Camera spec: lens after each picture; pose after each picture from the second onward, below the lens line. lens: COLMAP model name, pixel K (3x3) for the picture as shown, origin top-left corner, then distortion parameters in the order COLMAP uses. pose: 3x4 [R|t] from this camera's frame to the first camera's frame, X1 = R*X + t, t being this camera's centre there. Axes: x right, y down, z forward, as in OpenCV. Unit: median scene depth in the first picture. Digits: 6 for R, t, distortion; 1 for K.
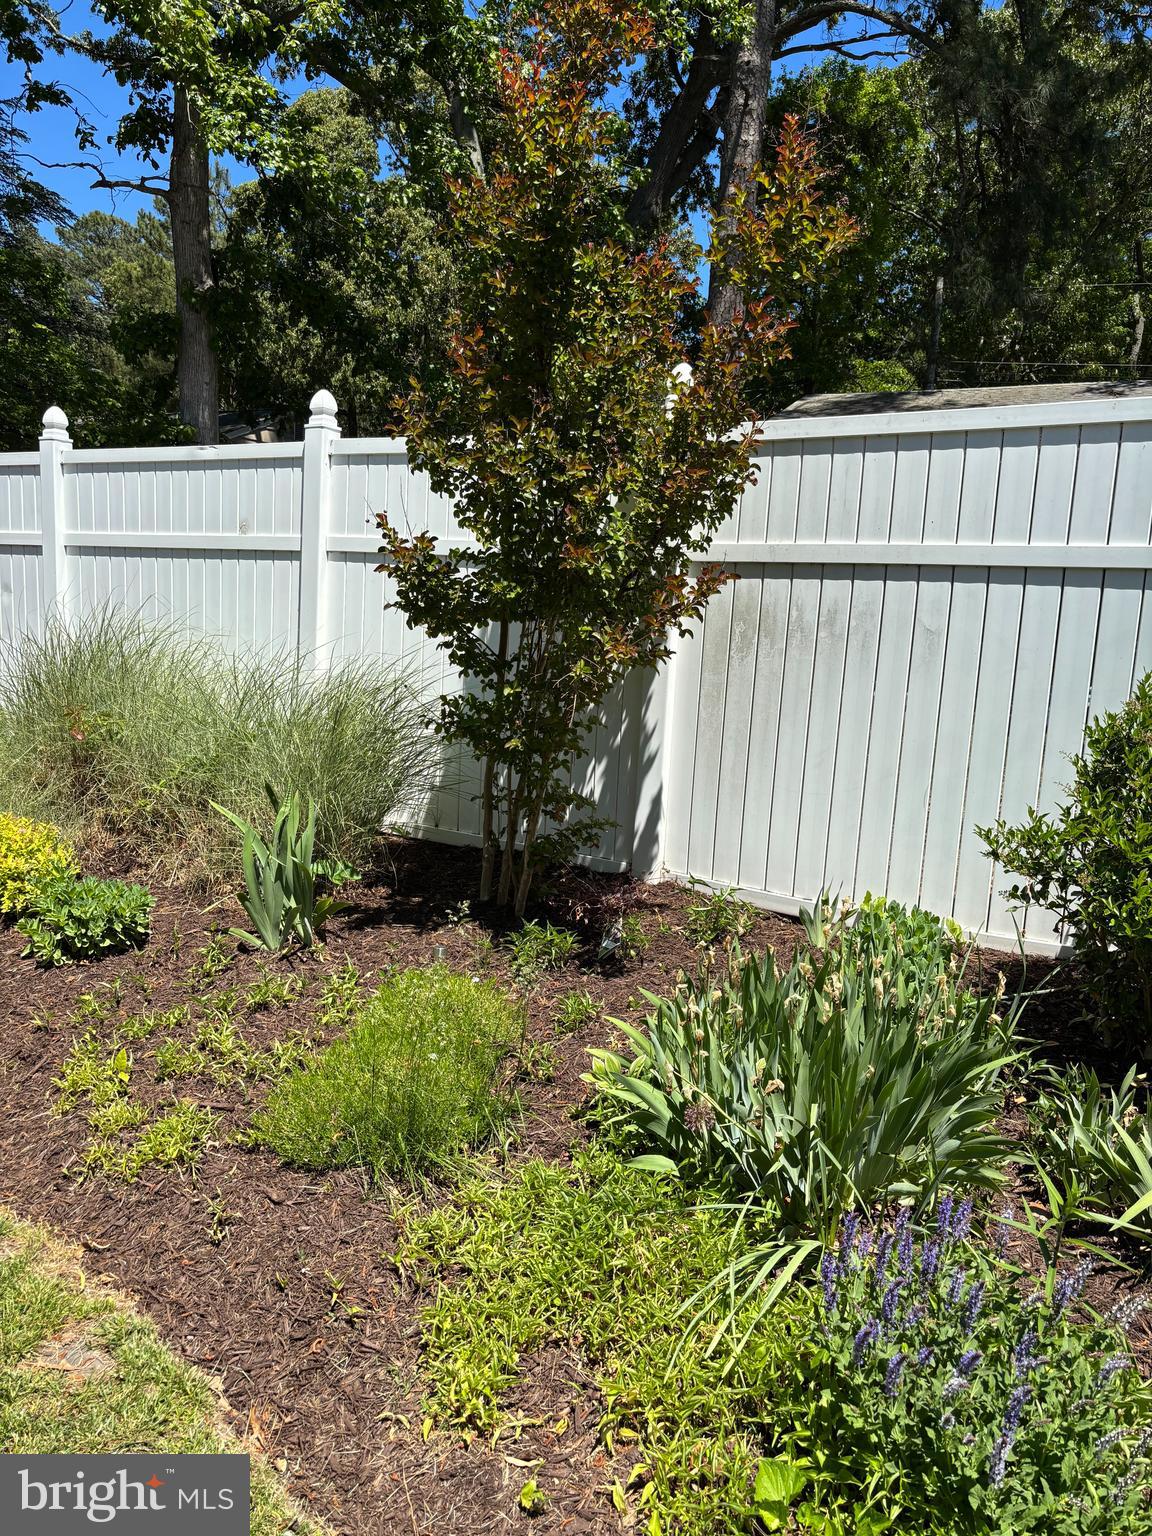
lens RADIAL K [[1155.2, 0, 576.0], [0, 1155.2, 768.0], [0, 0, 1]] dist [0.038654, -0.025195]
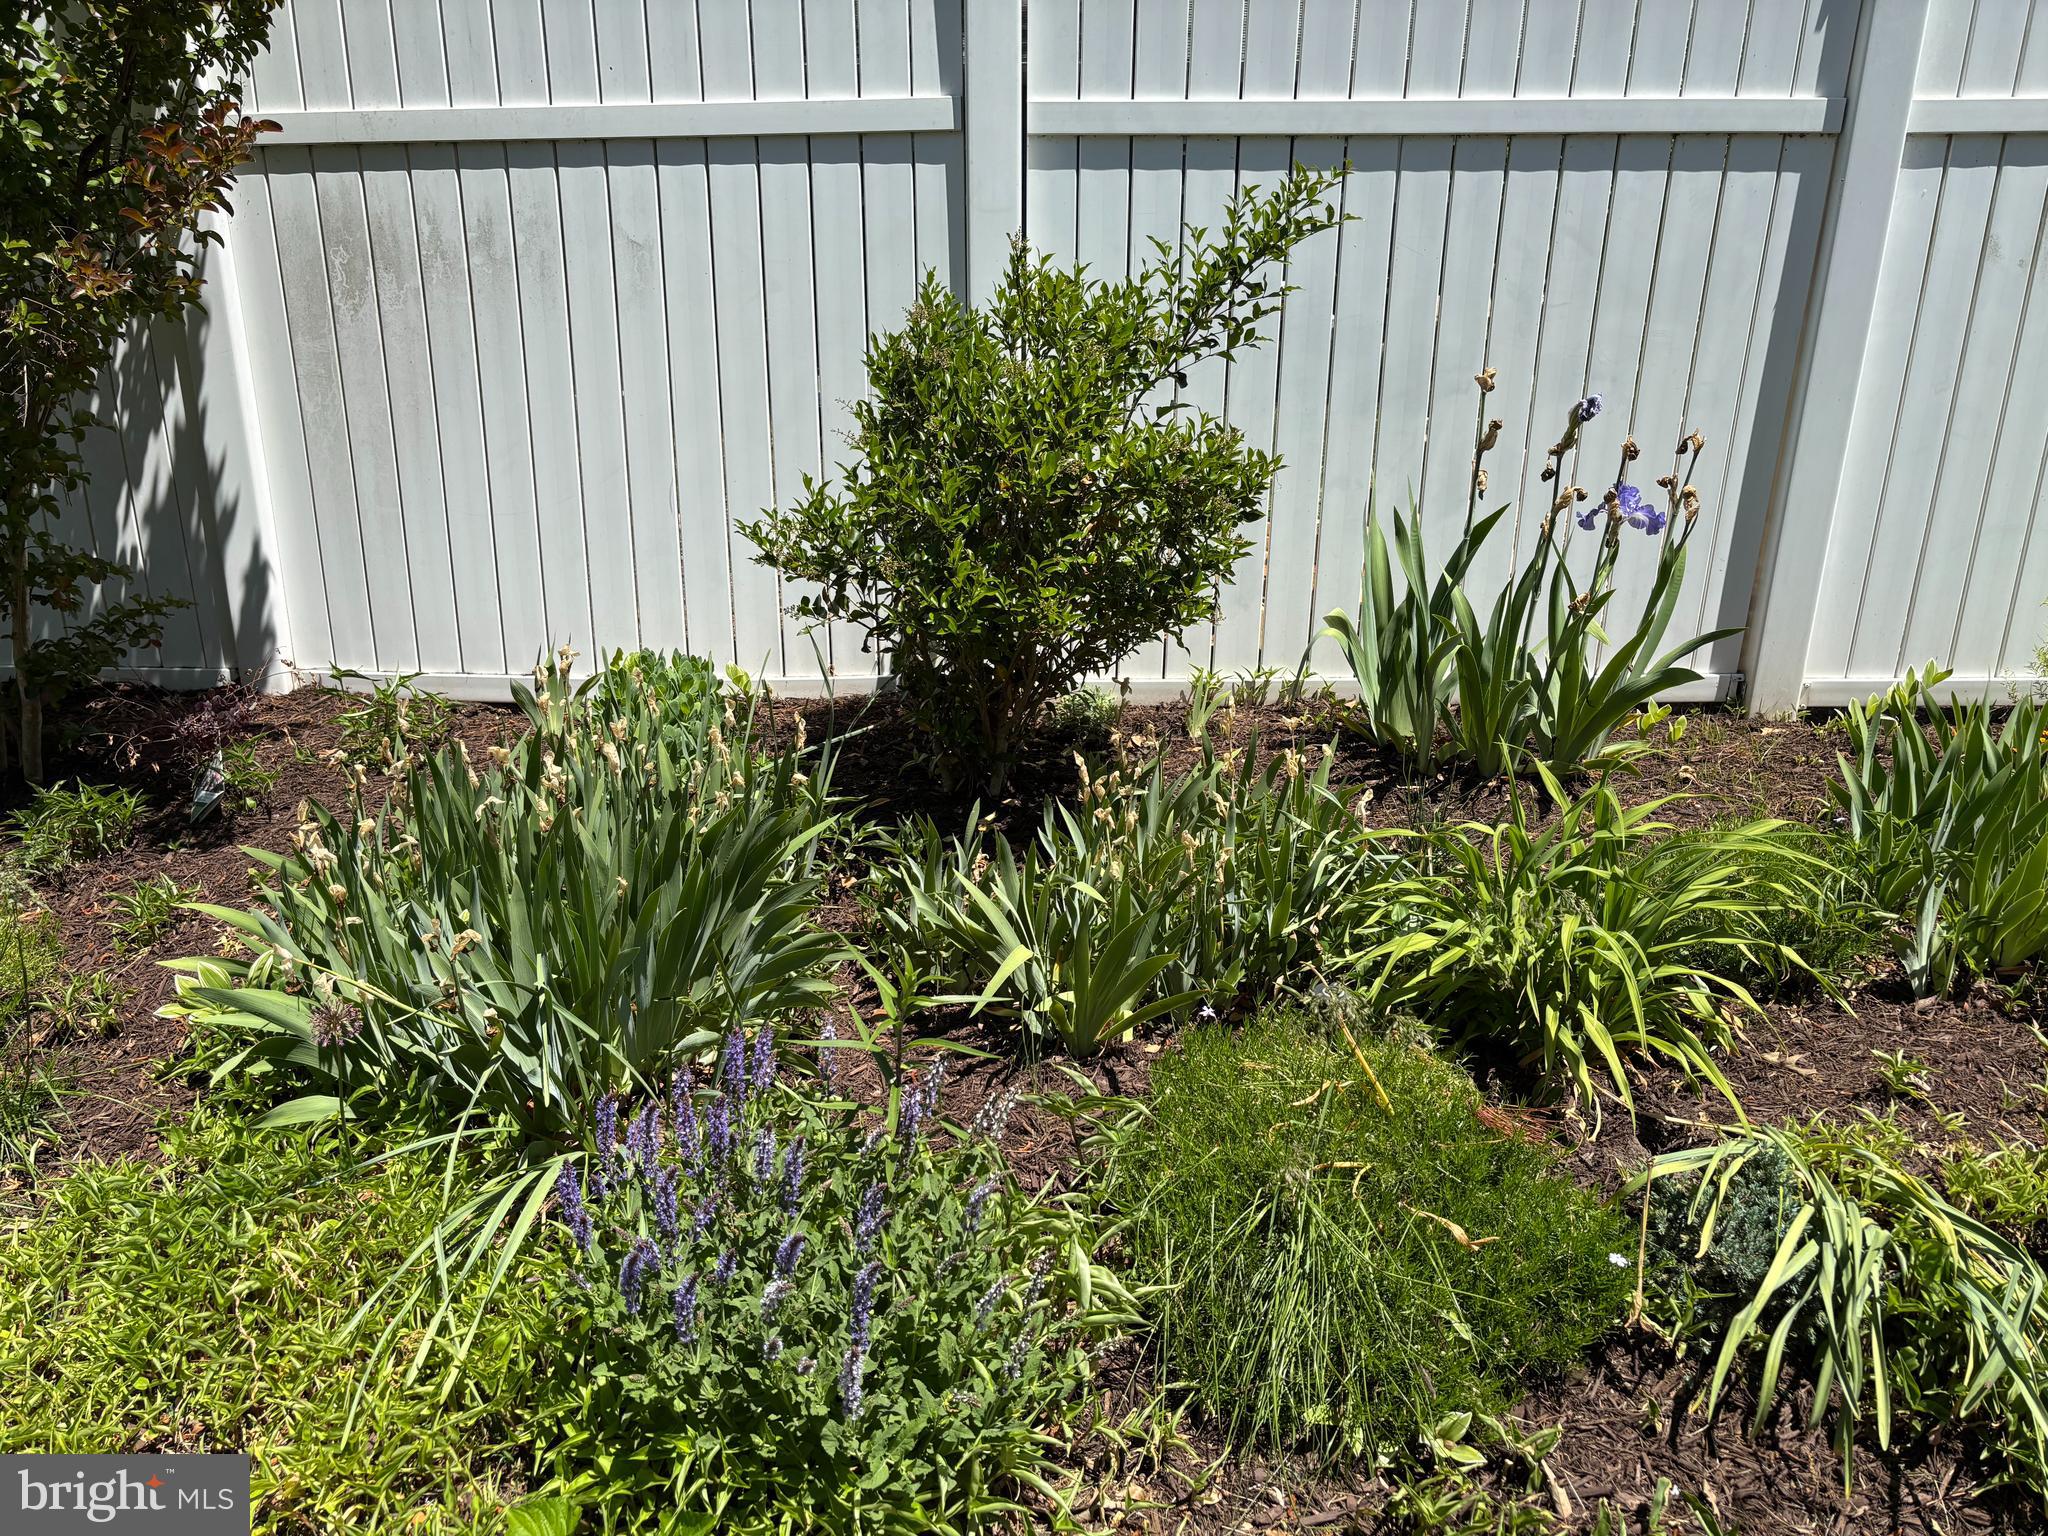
lens RADIAL K [[1540.3, 0, 1014.3], [0, 1540.3, 784.2], [0, 0, 1]] dist [0.038654, -0.025195]
pose [[0.877509, -0.192929, 0.439041, 0.069786], [0.116769, 0.973911, 0.194582, 0.056711], [-0.465127, -0.119481, 0.877144, 0.127439]]
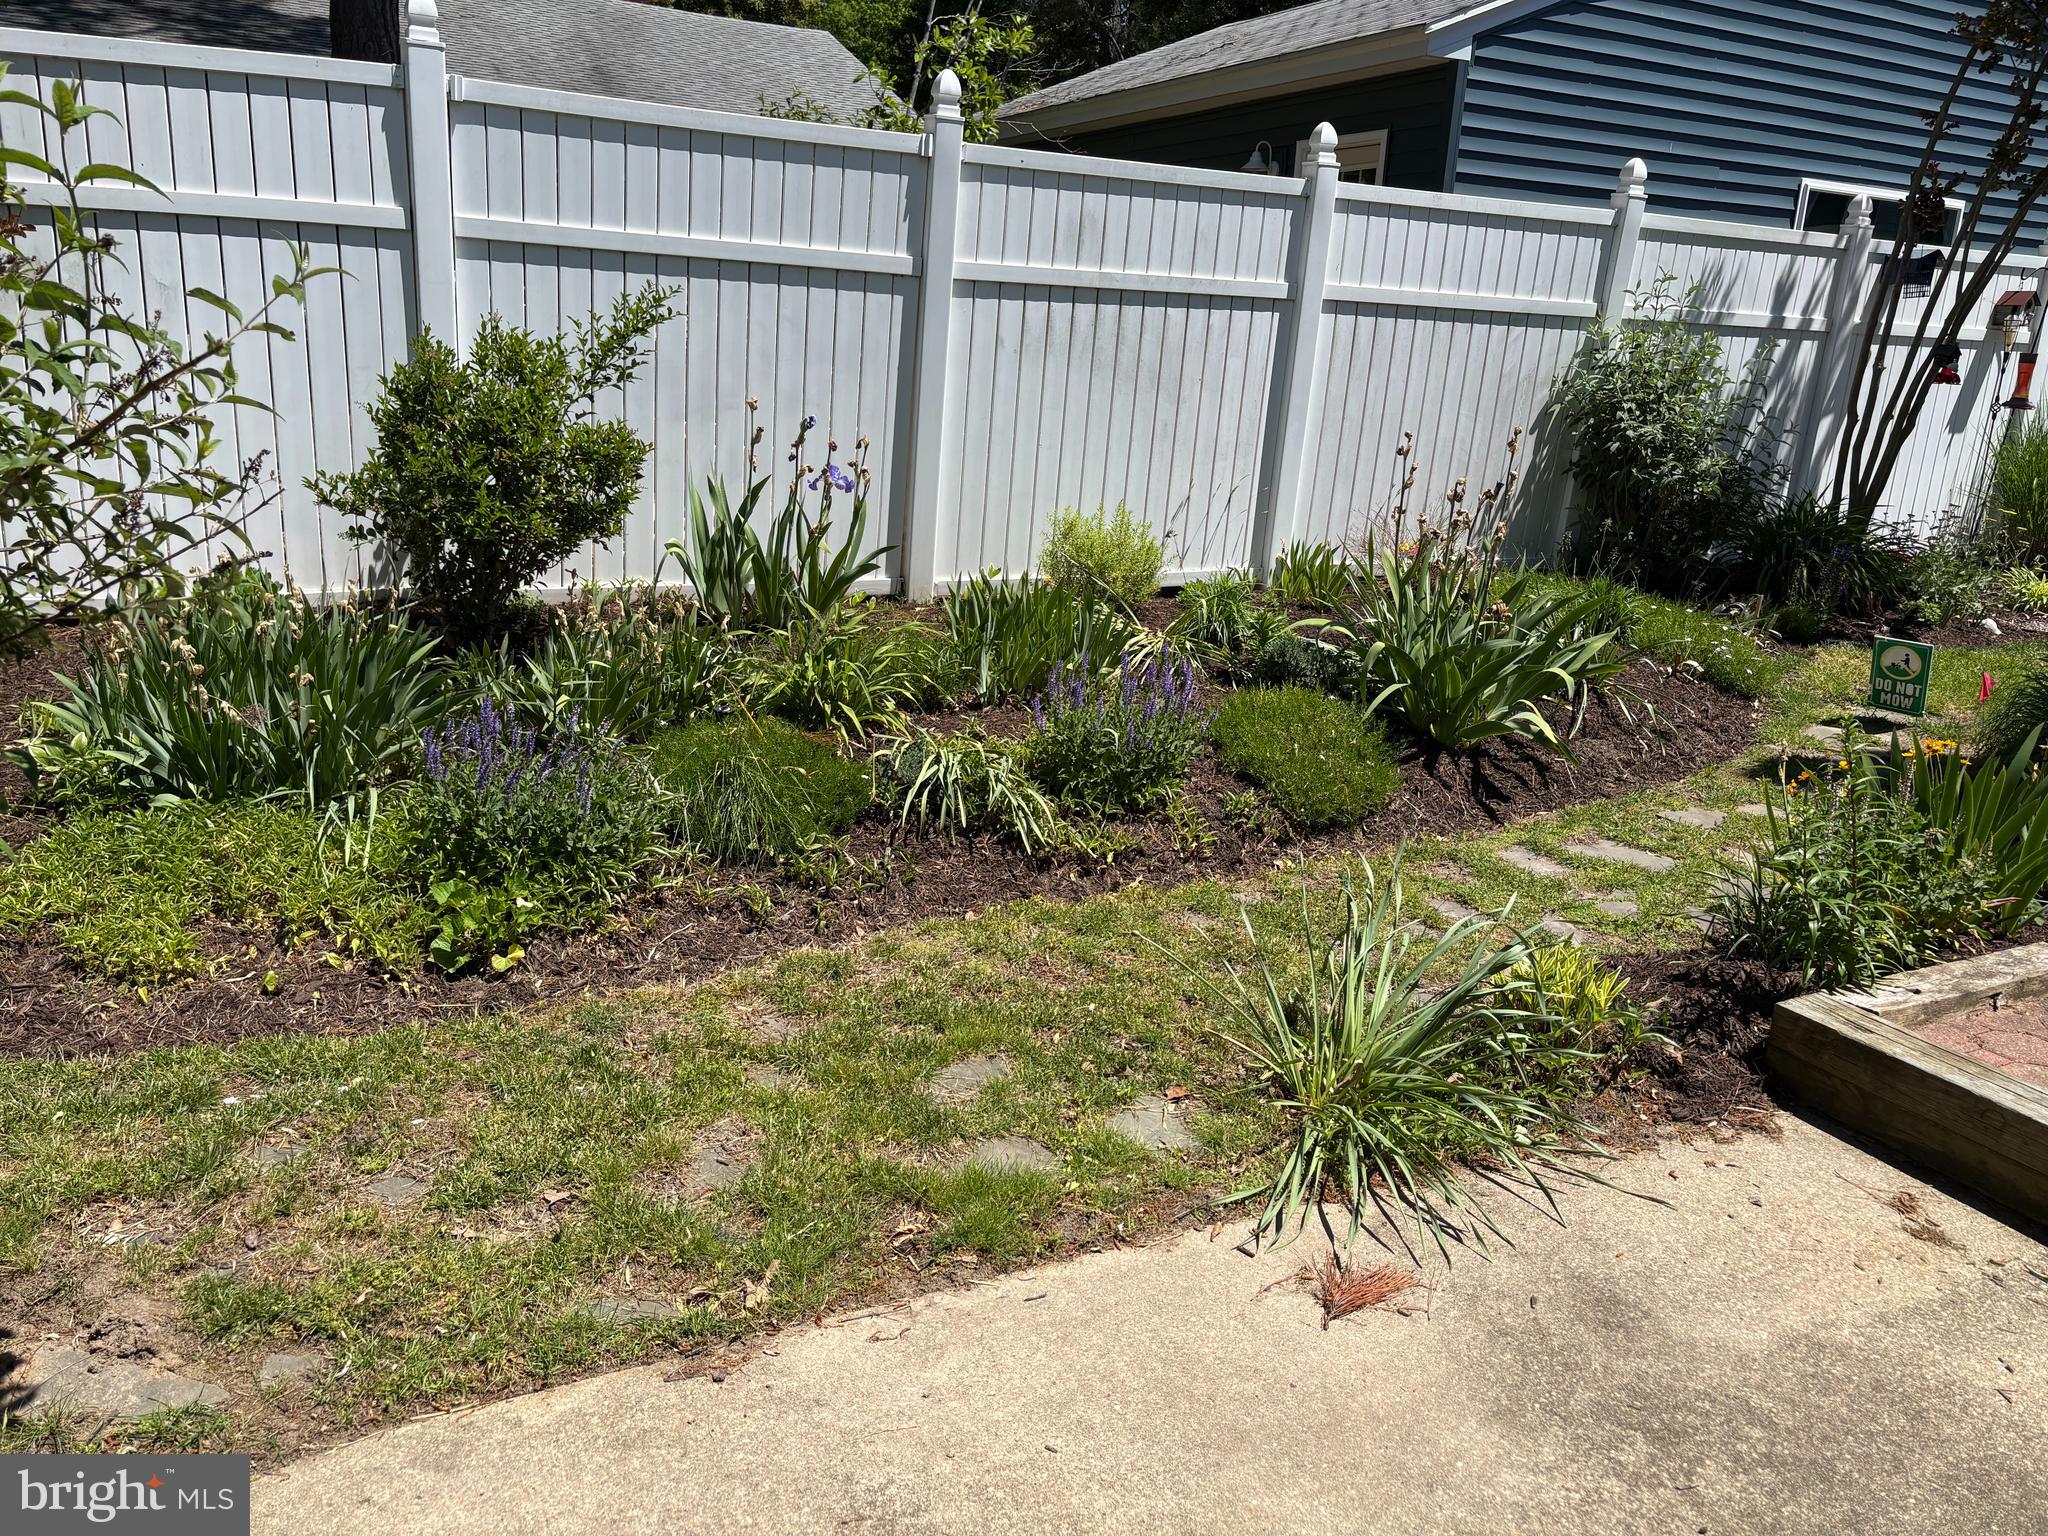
lens RADIAL K [[1540.3, 0, 1014.3], [0, 1540.3, 784.2], [0, 0, 1]] dist [0.038654, -0.025195]
pose [[0.548712, -0.258879, 0.794919, -0.654602], [0.095035, 0.963999, 0.248342, 0.038132], [-0.830592, -0.060723, 0.553561, -0.462341]]
